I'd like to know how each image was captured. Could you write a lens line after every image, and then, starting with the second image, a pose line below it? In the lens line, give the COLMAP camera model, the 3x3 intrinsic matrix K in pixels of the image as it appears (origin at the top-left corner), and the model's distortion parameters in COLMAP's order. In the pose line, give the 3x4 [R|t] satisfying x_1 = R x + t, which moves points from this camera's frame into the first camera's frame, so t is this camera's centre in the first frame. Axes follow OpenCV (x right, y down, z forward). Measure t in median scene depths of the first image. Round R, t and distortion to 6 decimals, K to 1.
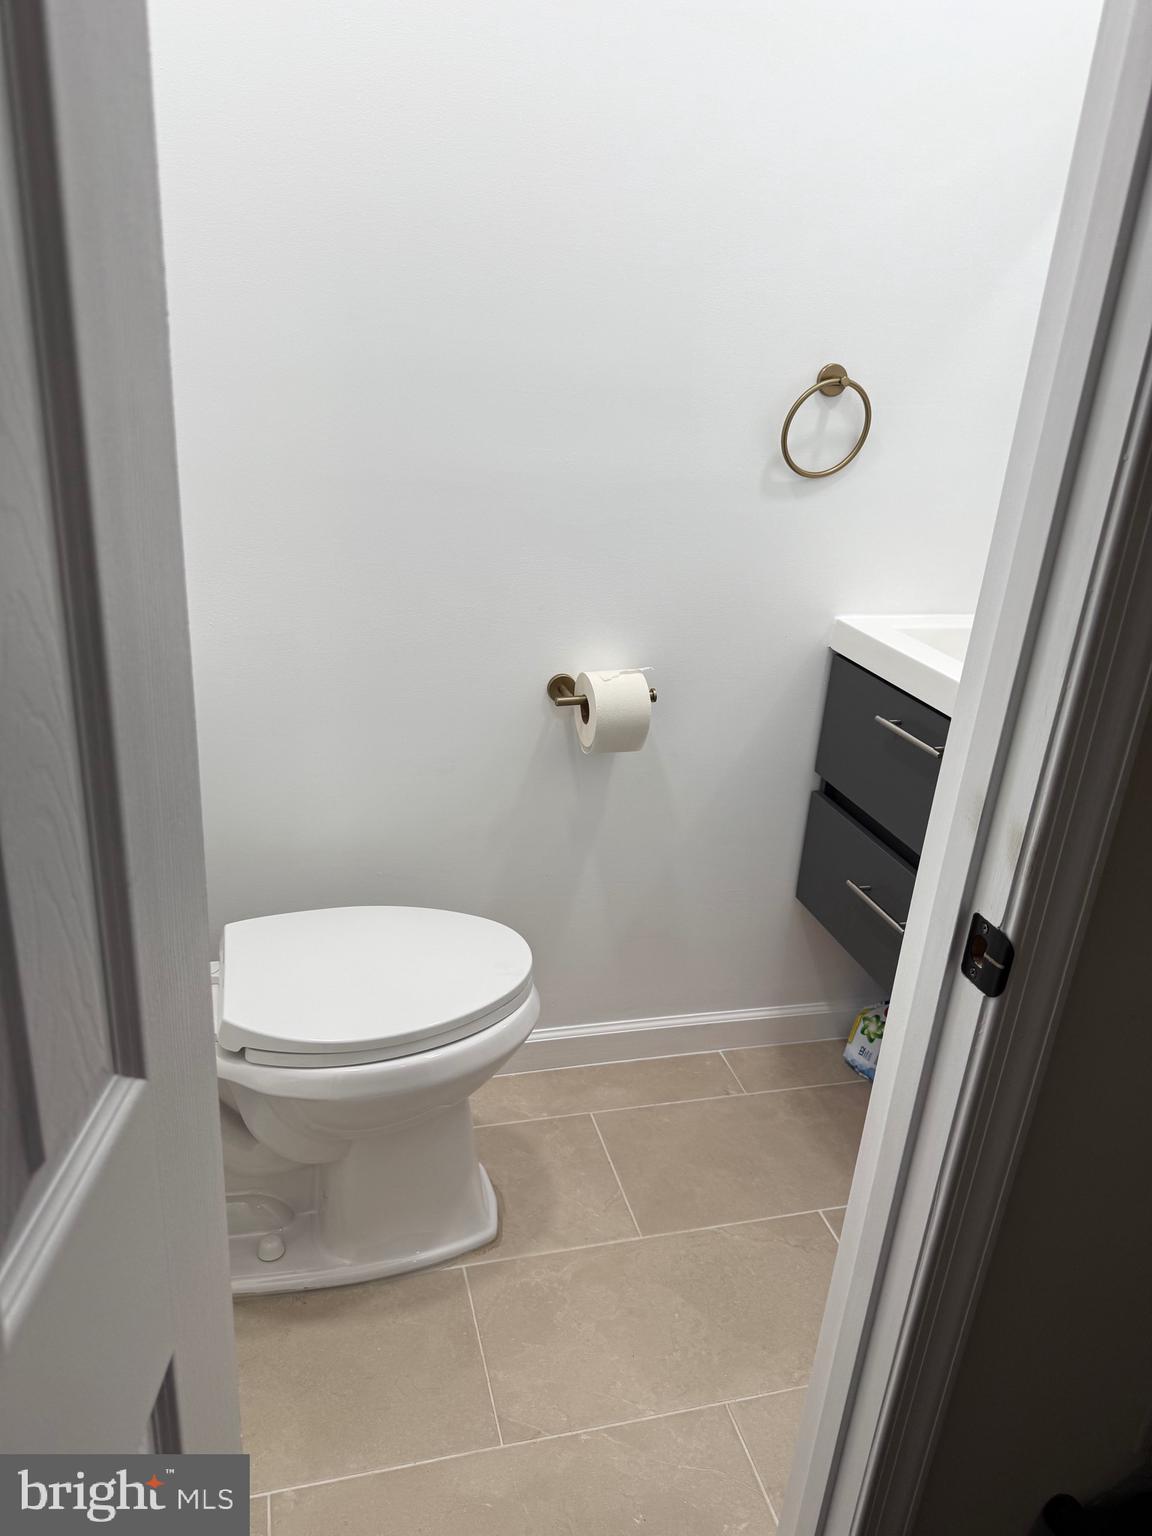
lens RADIAL K [[1068.8, 0, 576.0], [0, 1068.8, 768.0], [0, 0, 1]] dist [0.127078, -0.212934]
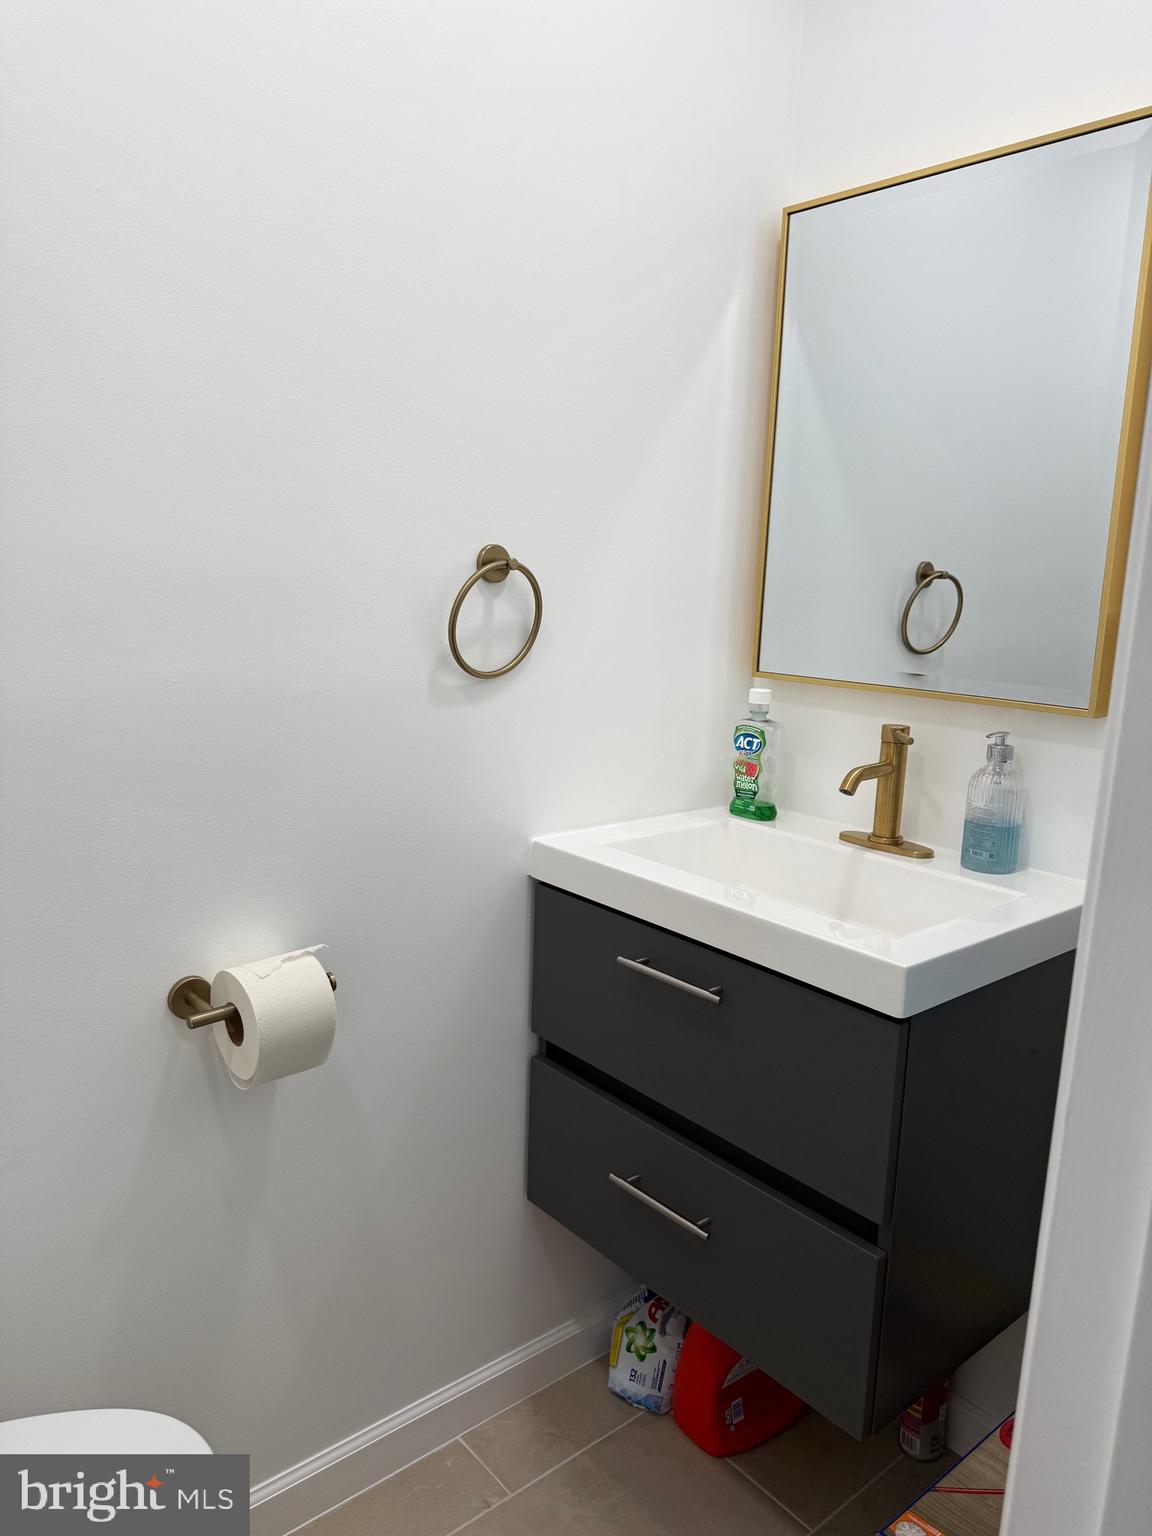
lens RADIAL K [[1068.8, 0, 576.0], [0, 1068.8, 768.0], [0, 0, 1]] dist [0.127078, -0.212934]
pose [[0.905407, -0.108639, 0.410409, -0.058591], [0.180759, 0.973351, -0.141118, -0.074945], [-0.384141, 0.201954, 0.900916, 0.256336]]
